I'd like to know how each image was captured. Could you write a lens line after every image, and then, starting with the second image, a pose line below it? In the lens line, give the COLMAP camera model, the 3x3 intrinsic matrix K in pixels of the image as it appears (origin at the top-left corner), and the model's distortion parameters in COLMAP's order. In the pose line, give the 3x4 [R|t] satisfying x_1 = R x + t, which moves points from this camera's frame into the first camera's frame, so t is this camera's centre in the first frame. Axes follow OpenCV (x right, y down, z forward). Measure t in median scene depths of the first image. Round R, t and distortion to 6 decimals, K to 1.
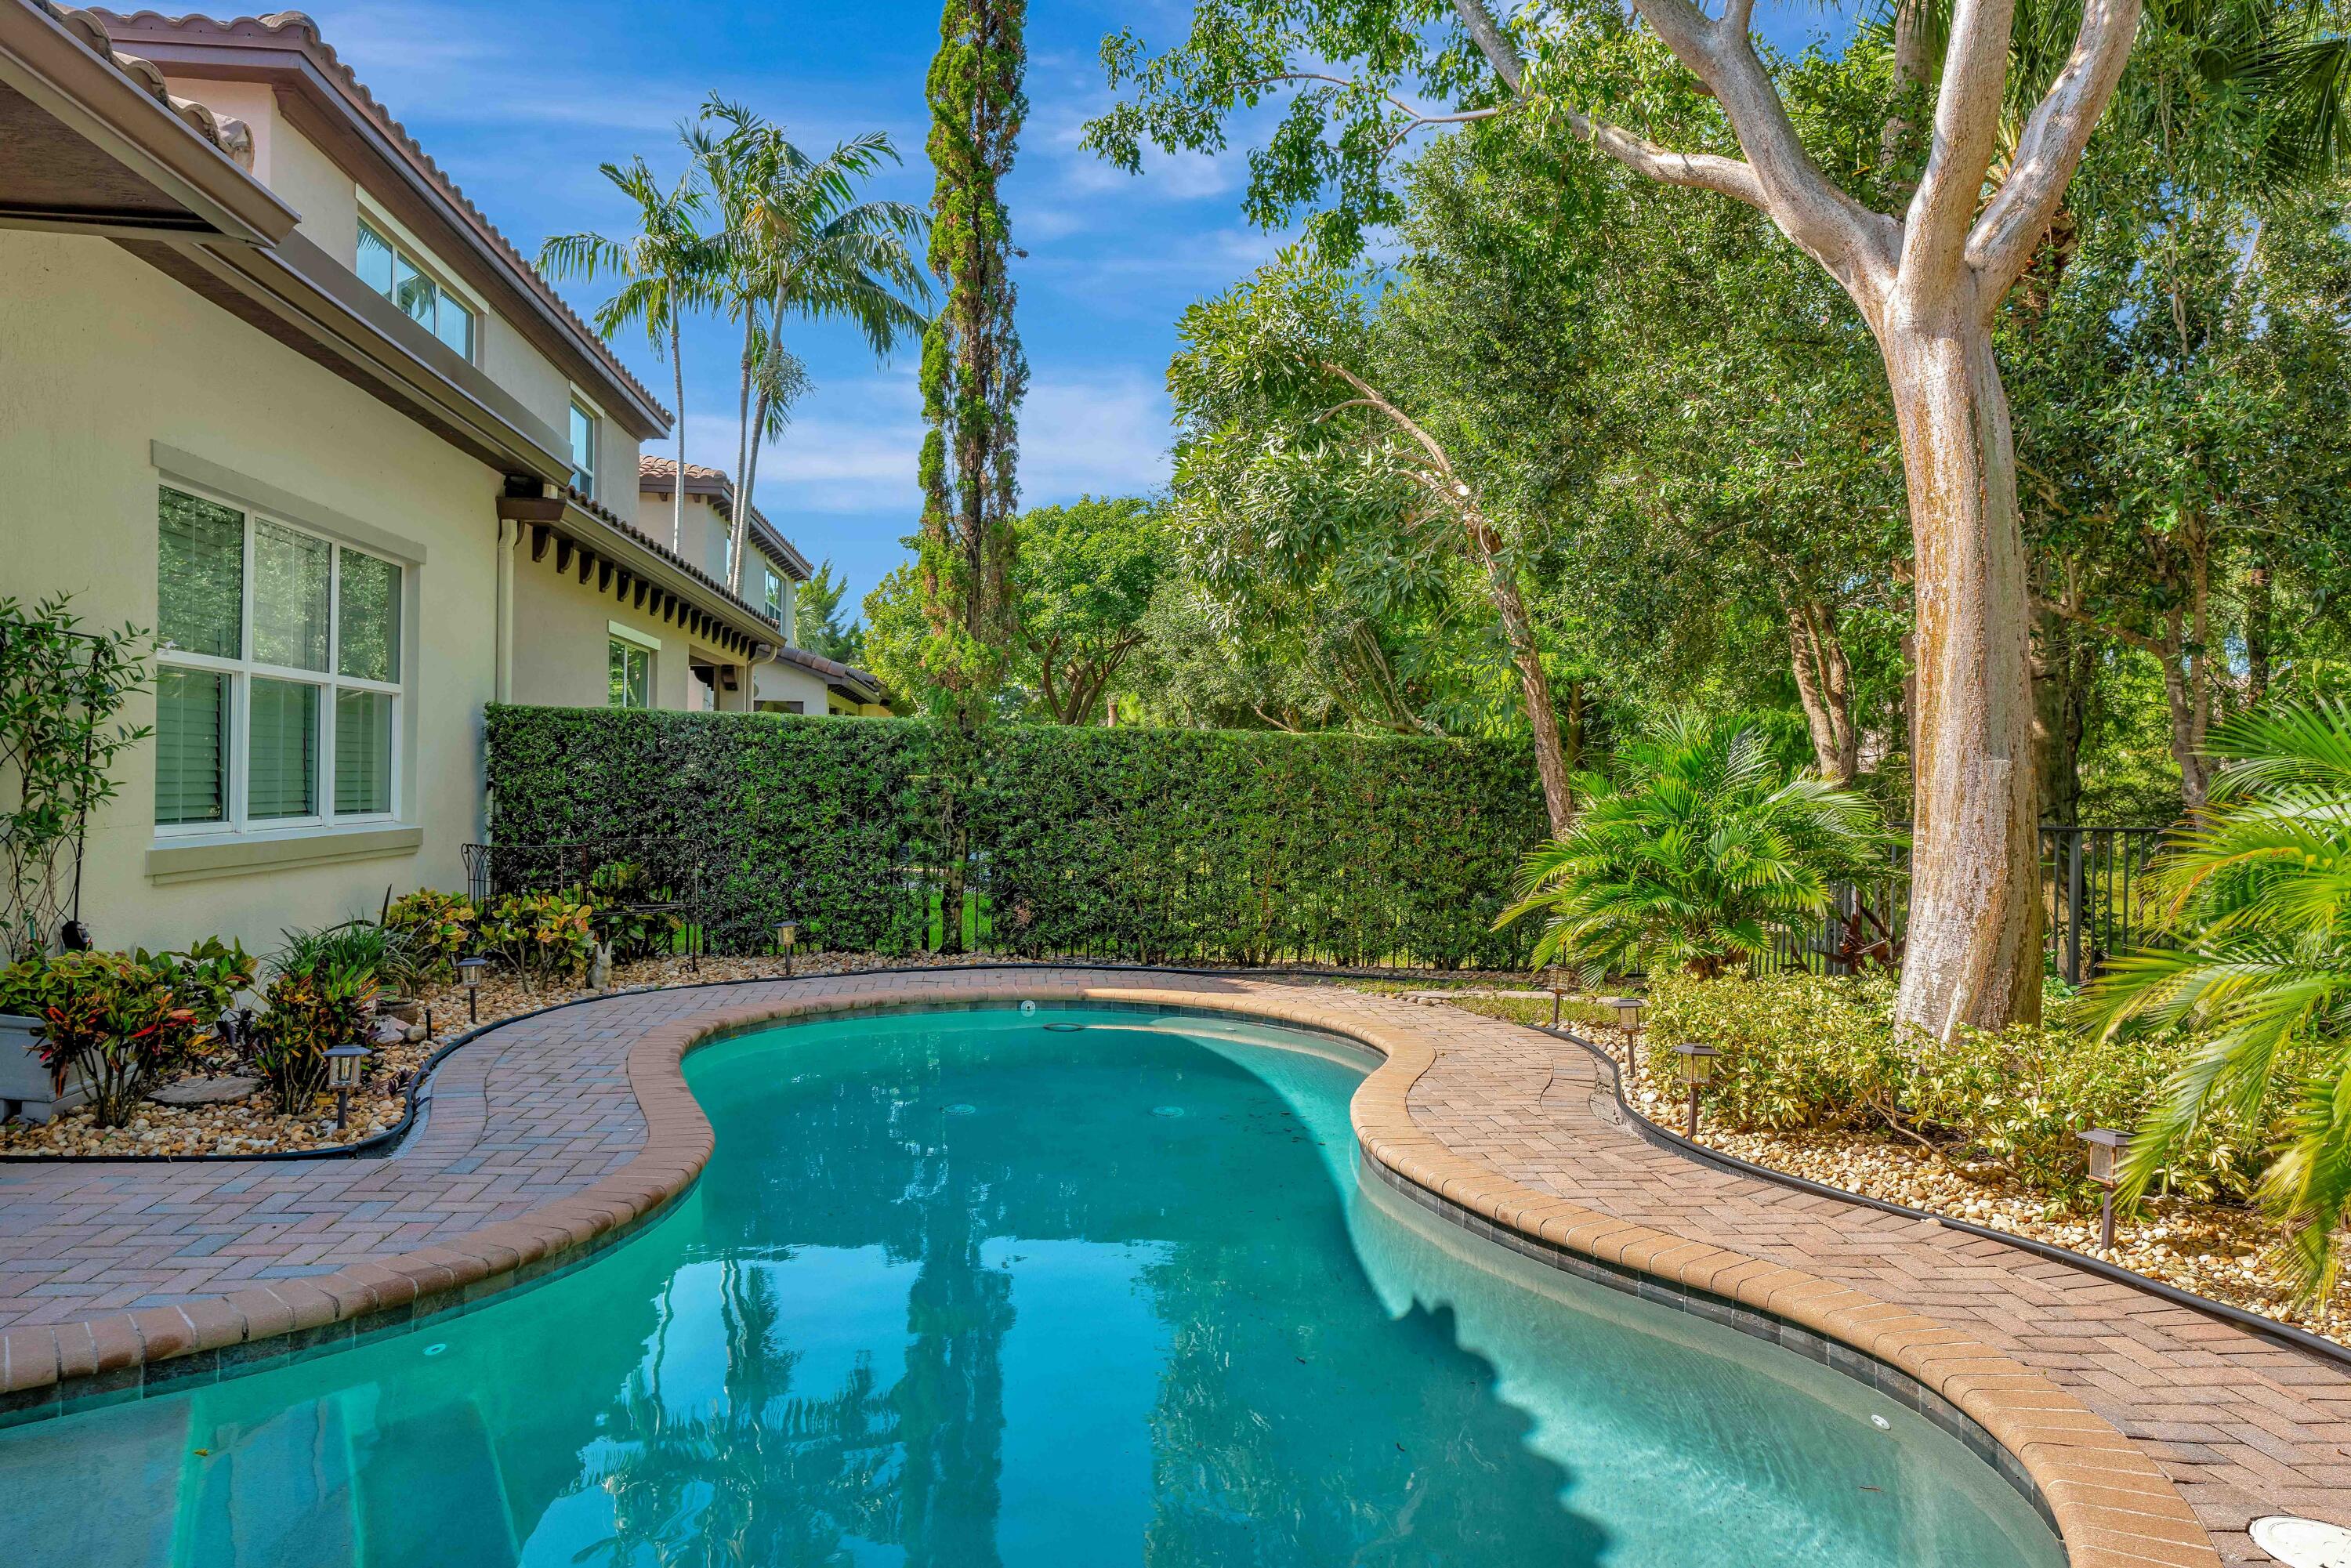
lens RADIAL K [[1513.0, 0, 1160.3], [0, 1513.0, 787.4], [0, 0, 1]] dist [-0.000917, 0.000223]
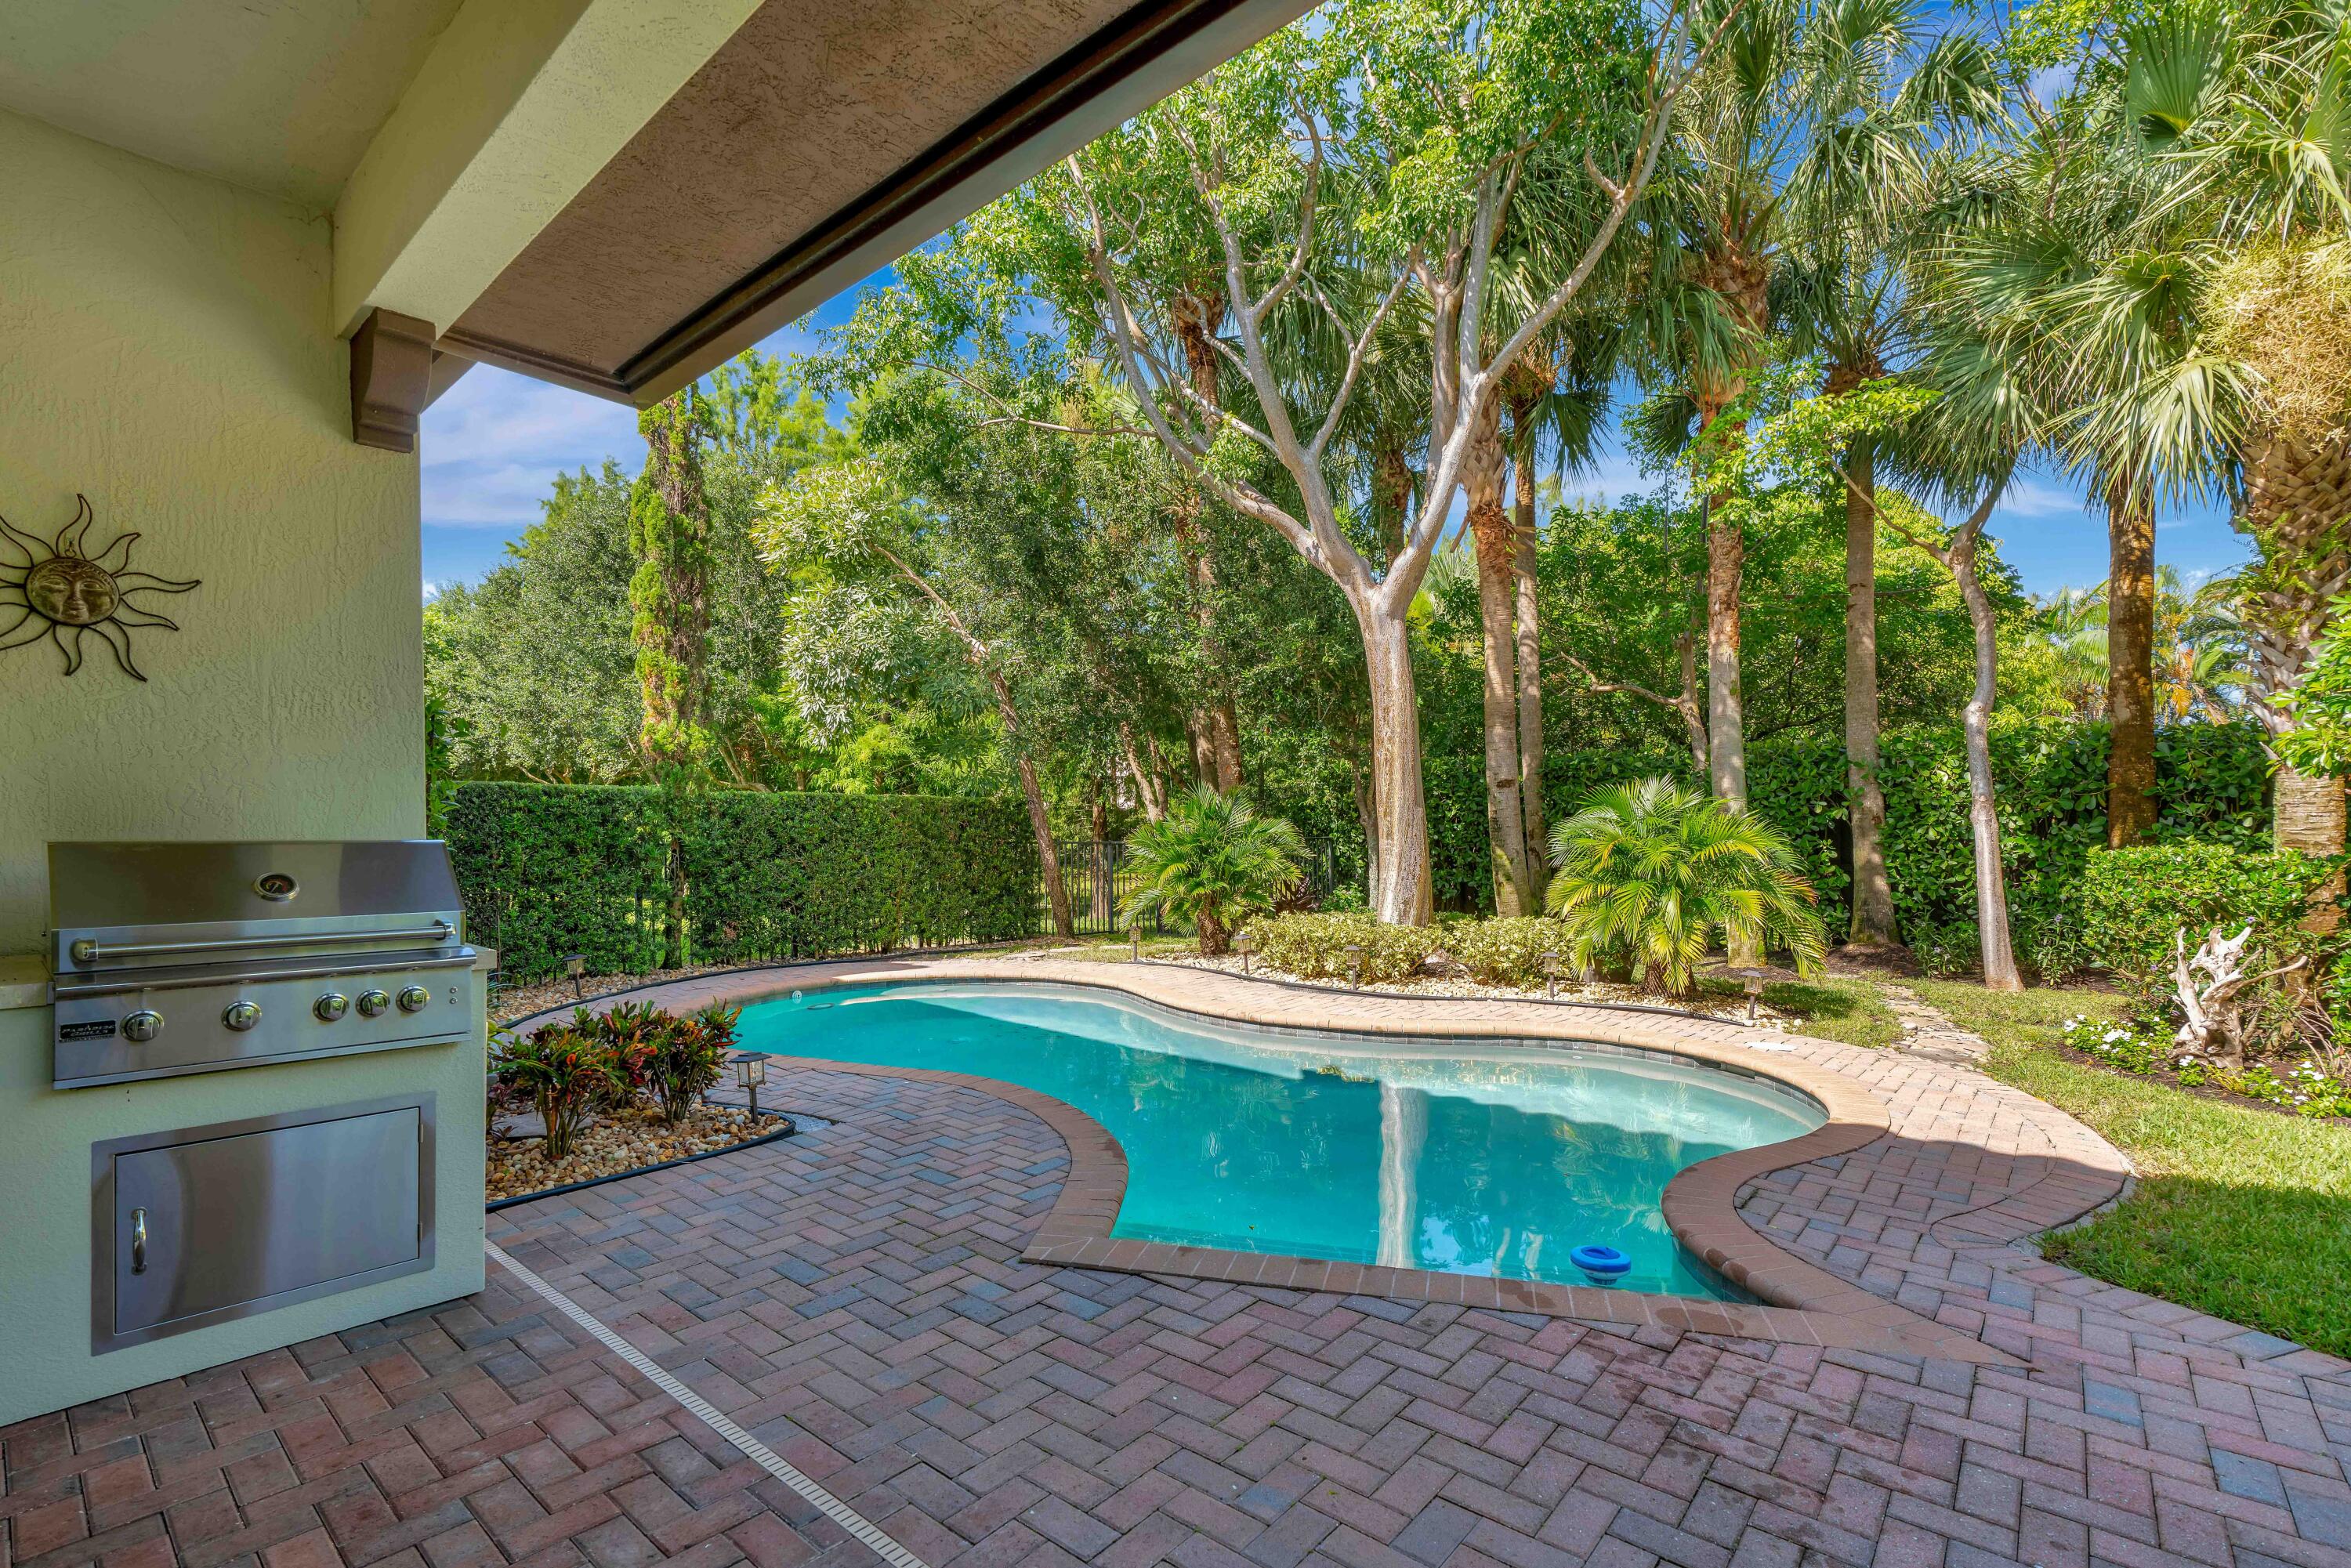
lens RADIAL K [[1064.1, 0, 1166.5], [0, 1064.1, 826.9], [0, 0, 1]] dist [-0.013873, 0.006782]
pose [[0.726412, -0.028651, 0.686662, -0.467645], [0.026562, 0.999555, 0.013607, -0.012571], [-0.686746, 0.008355, 0.726849, 0.053137]]
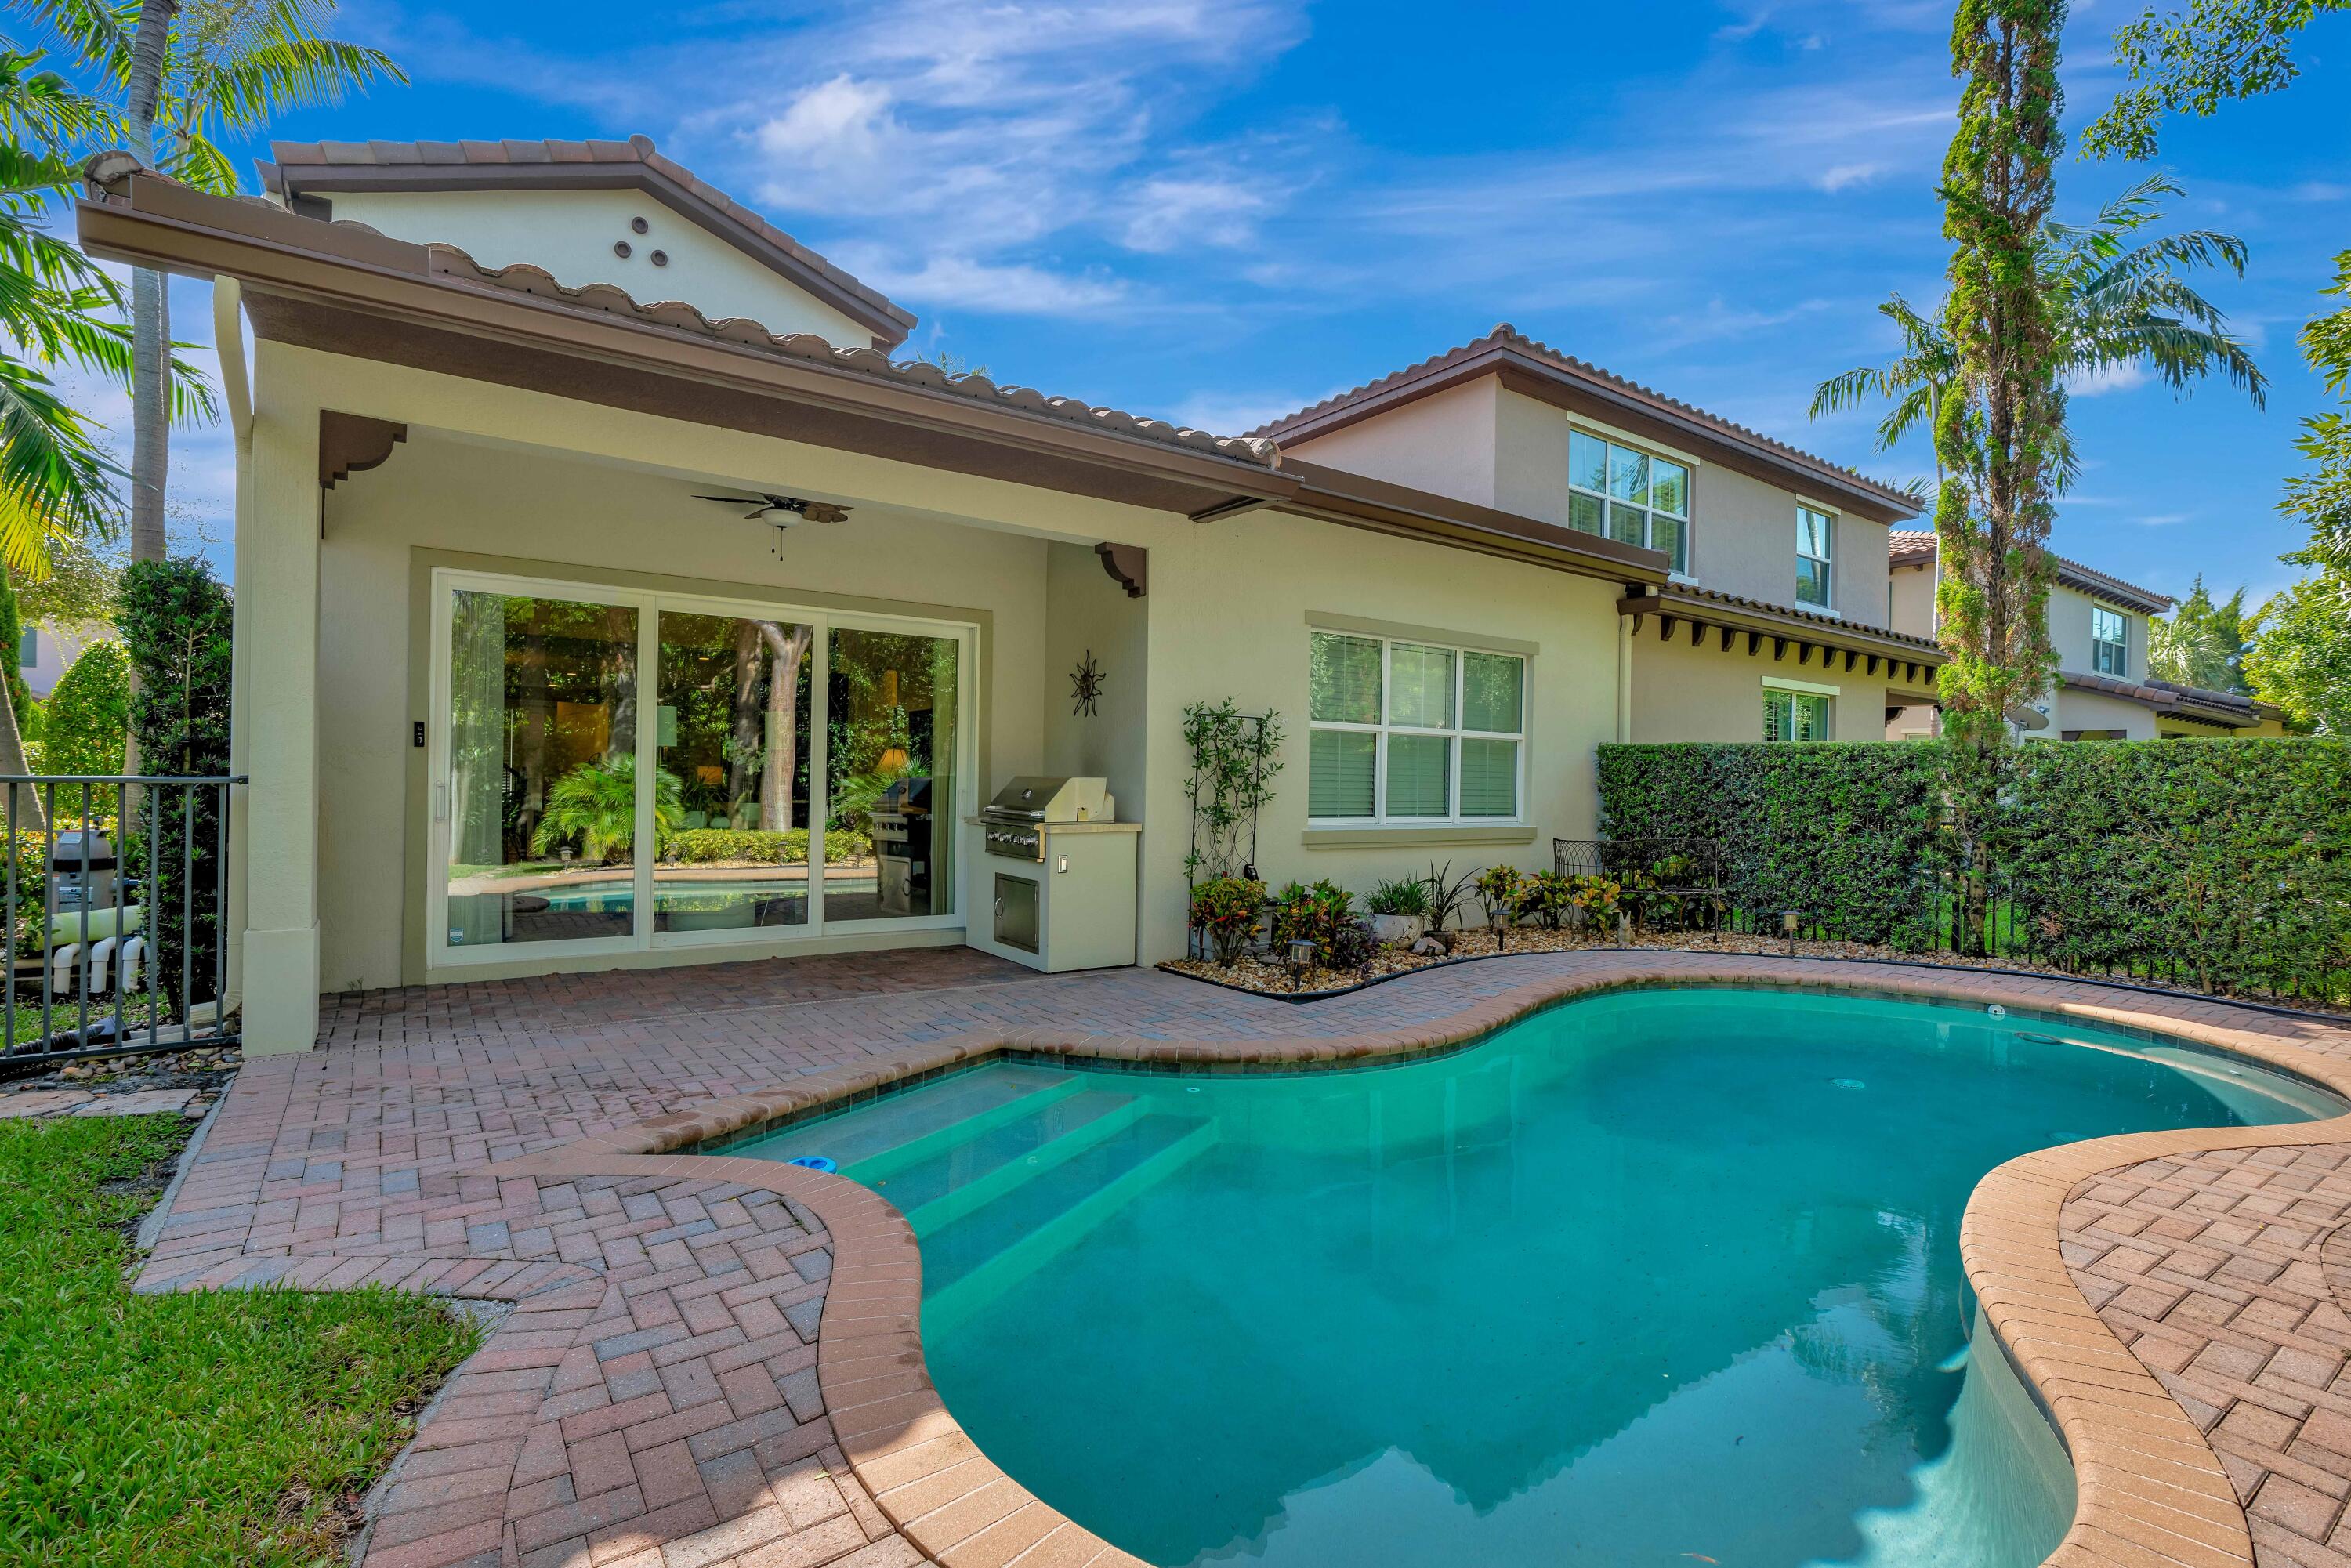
lens RADIAL K [[1088.5, 0, 1165.2], [0, 1088.5, 783.2], [0, 0, 1]] dist [-0.012872, 0.004623]
pose [[0.494097, -0.012287, -0.869320, 0.258584], [-0.009832, 0.999757, -0.019719, 0.007332], [0.869351, 0.018291, 0.493856, 0.119373]]
